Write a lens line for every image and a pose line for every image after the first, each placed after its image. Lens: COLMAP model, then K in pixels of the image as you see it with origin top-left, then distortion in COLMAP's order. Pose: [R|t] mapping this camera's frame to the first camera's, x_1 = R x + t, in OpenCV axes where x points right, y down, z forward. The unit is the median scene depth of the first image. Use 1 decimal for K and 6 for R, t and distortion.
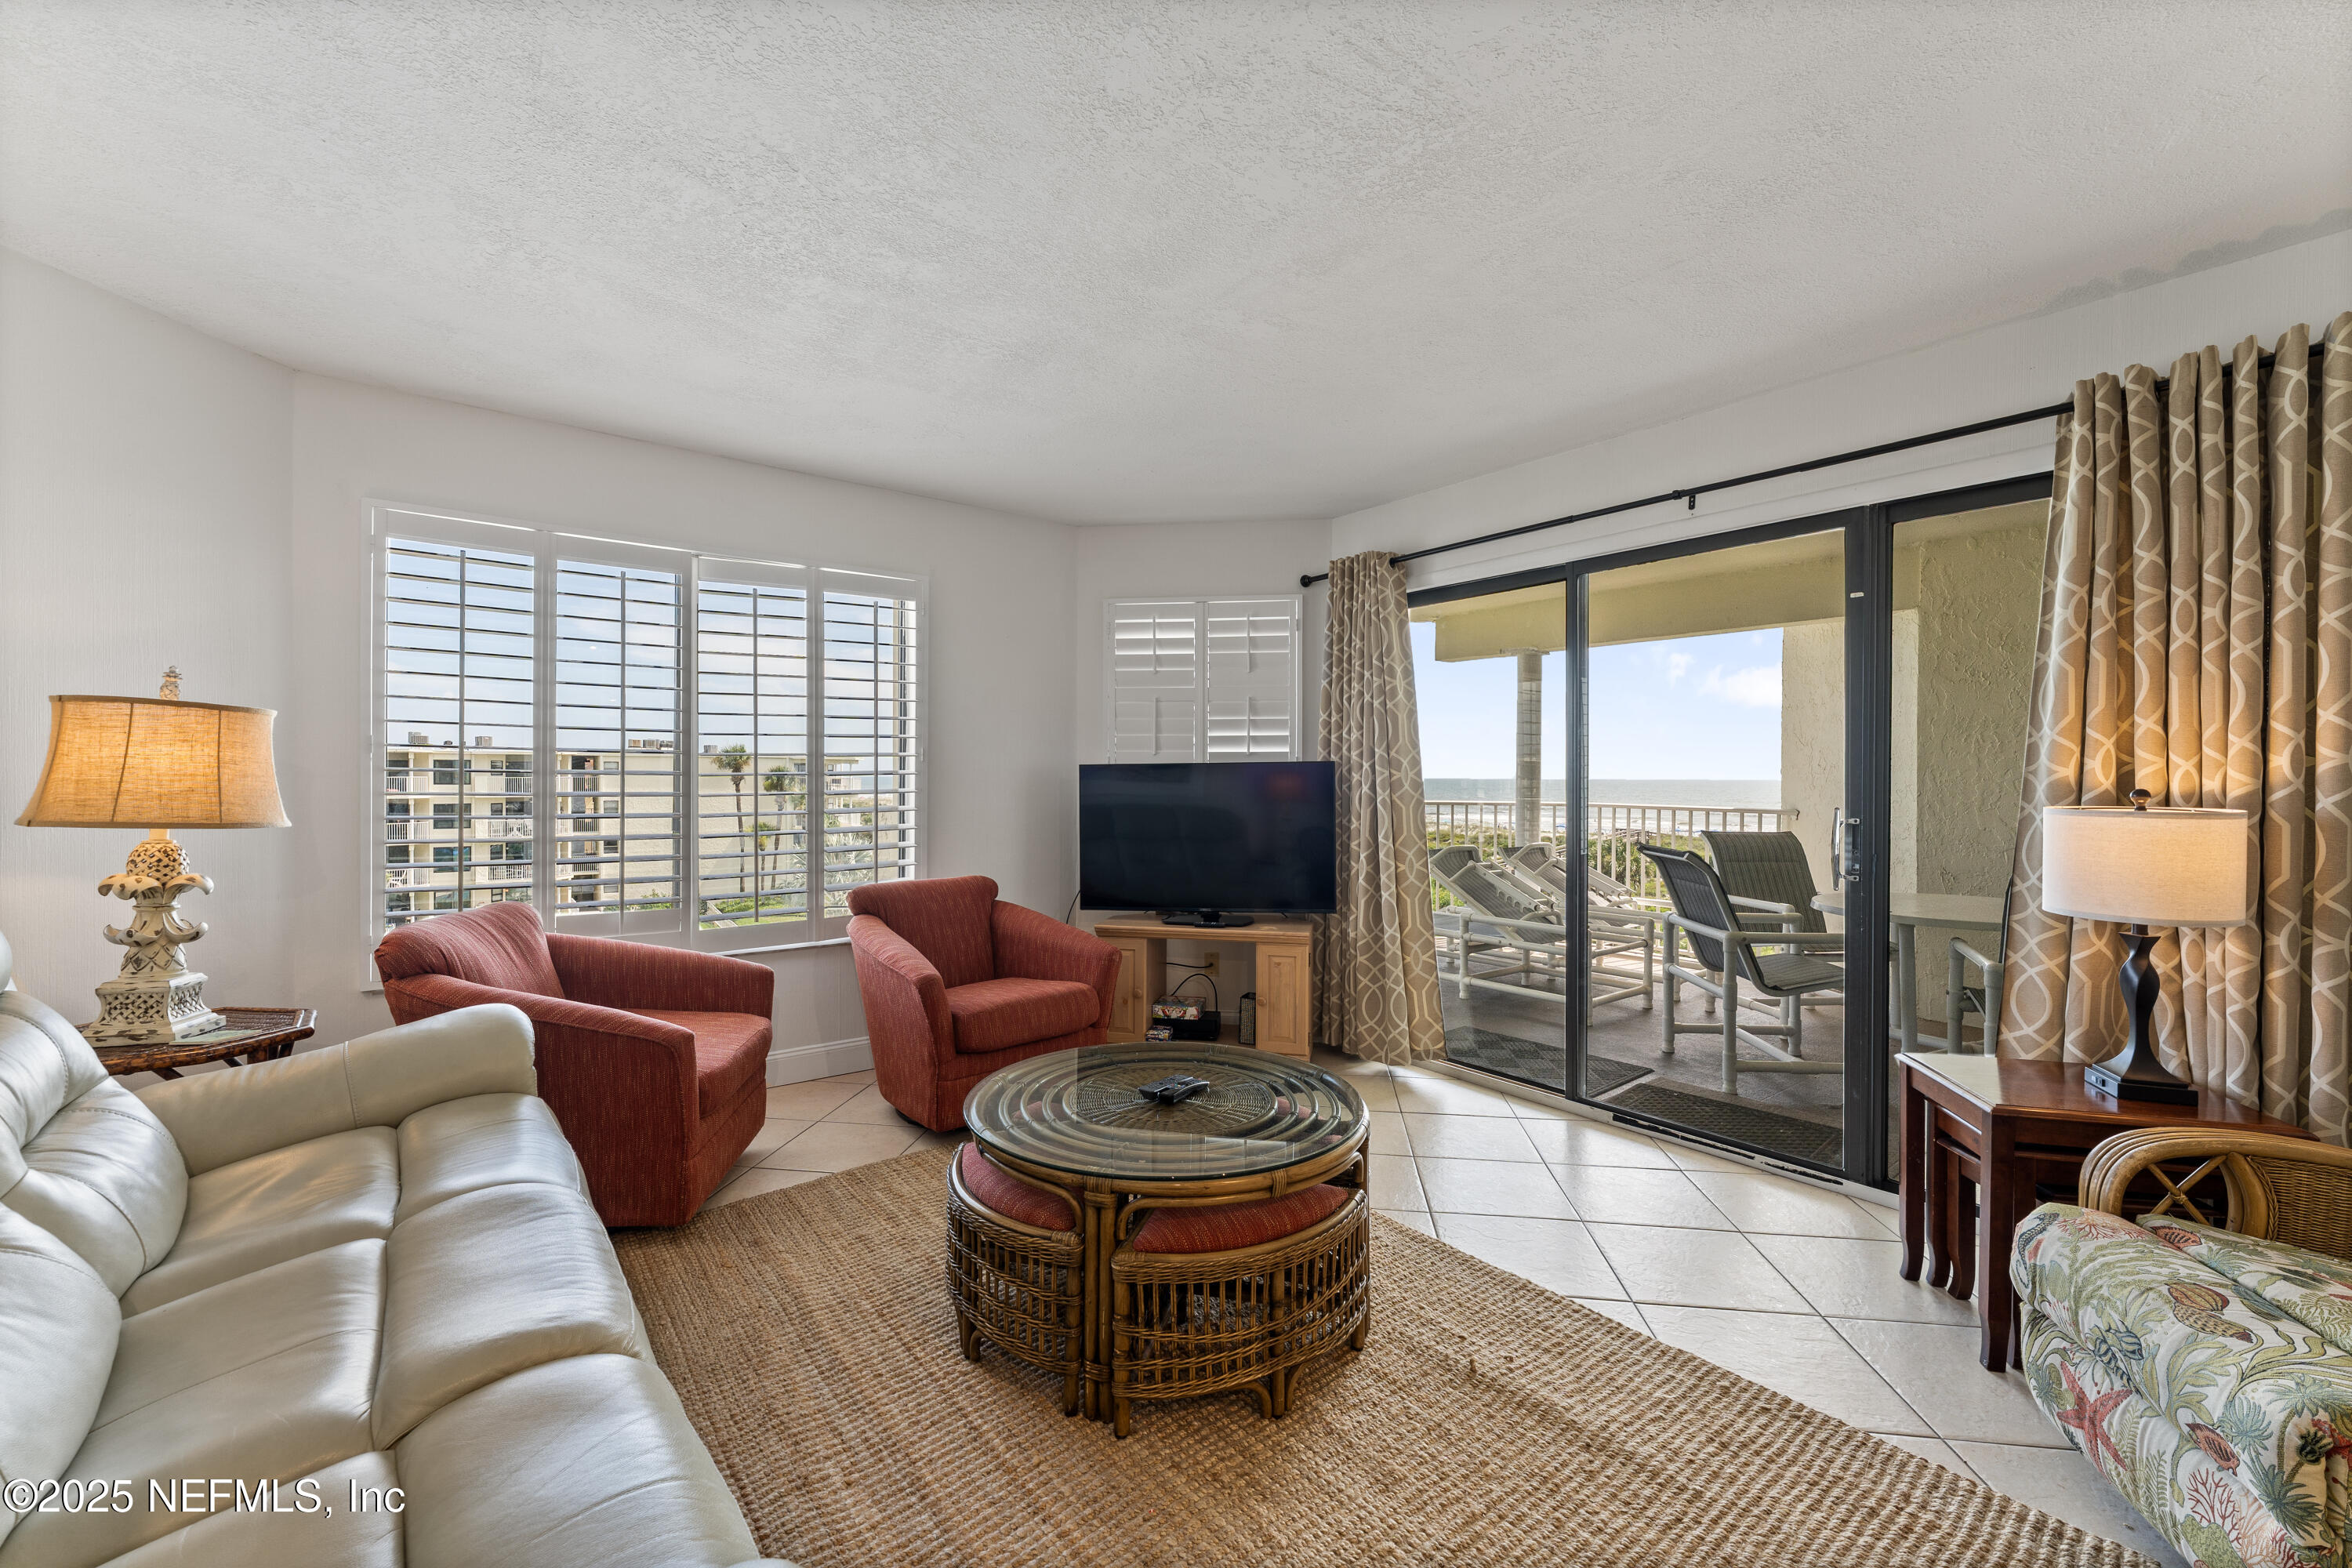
lens RADIAL K [[951.0, 0, 1181.2], [0, 951.0, 777.5], [0, 0, 1]] dist [-0.002548, -0.000888]
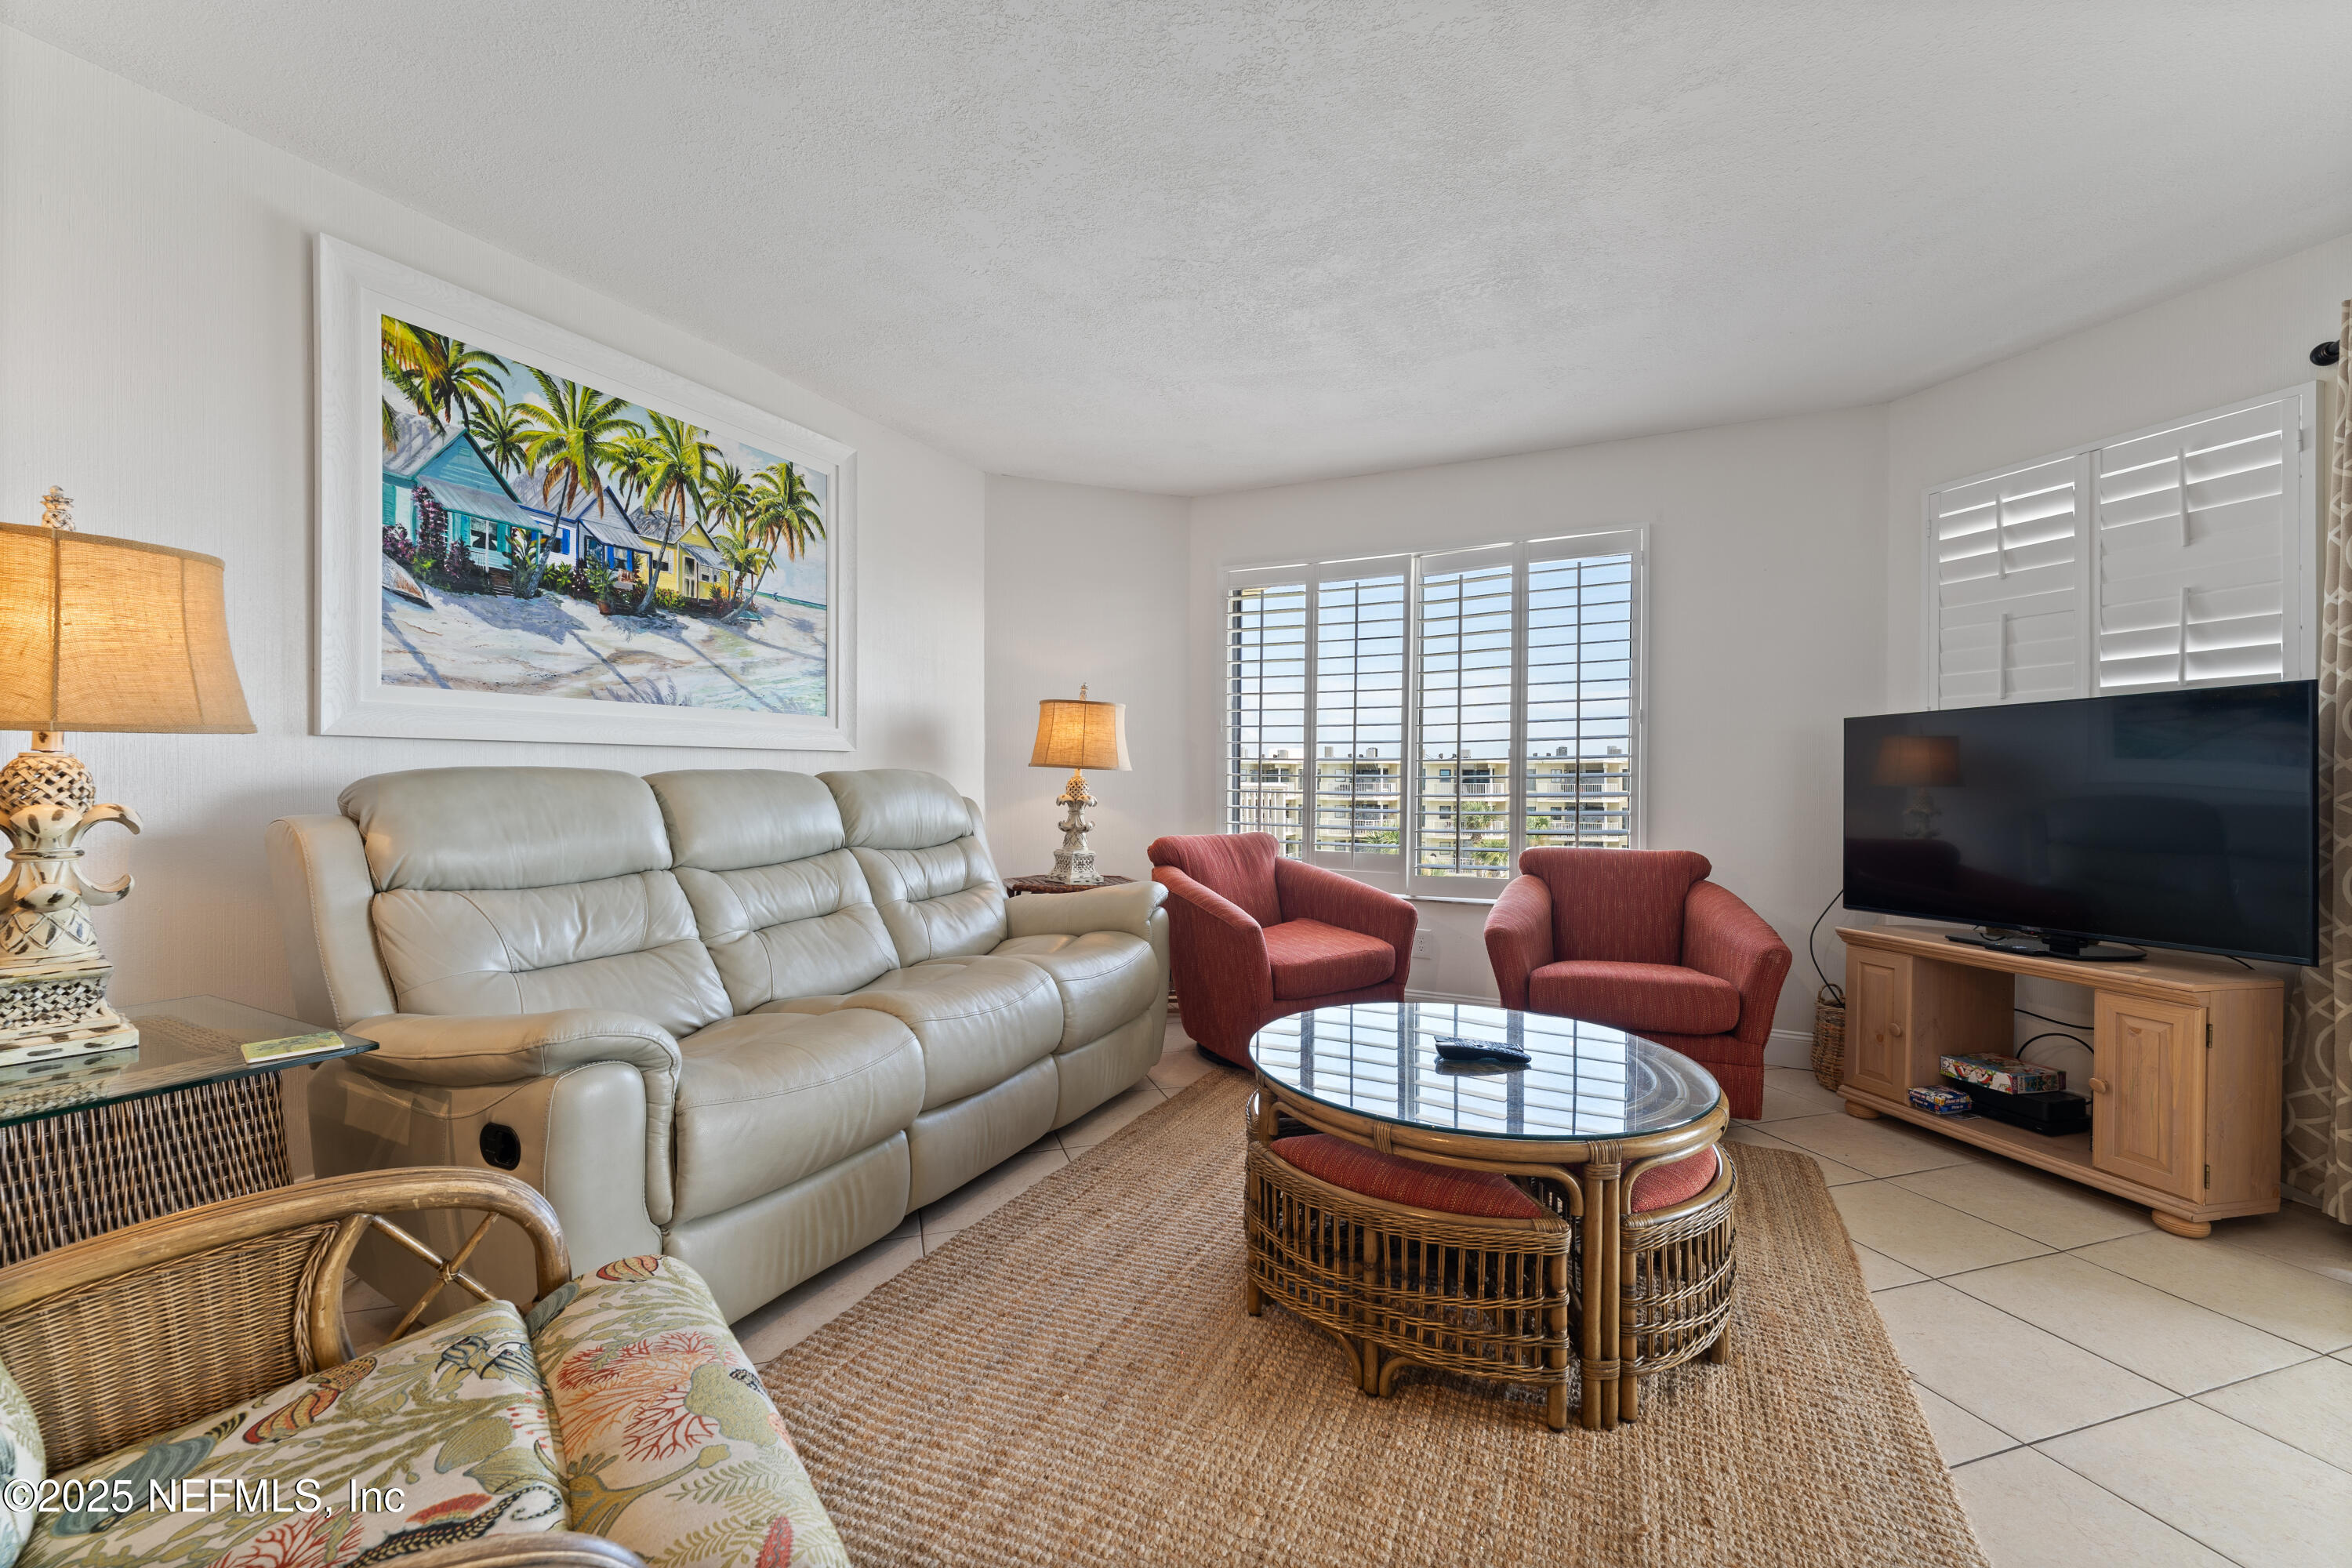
lens RADIAL K [[951.0, 0, 1176.3], [0, 951.0, 782.1], [0, 0, 1]] dist [-0.002548, -0.000888]
pose [[0.417593, -0.000629, -0.908634, 0.388684], [-0.002965, 0.999993, -0.002055, 0.044108], [0.908630, 0.003552, 0.417588, 0.210270]]
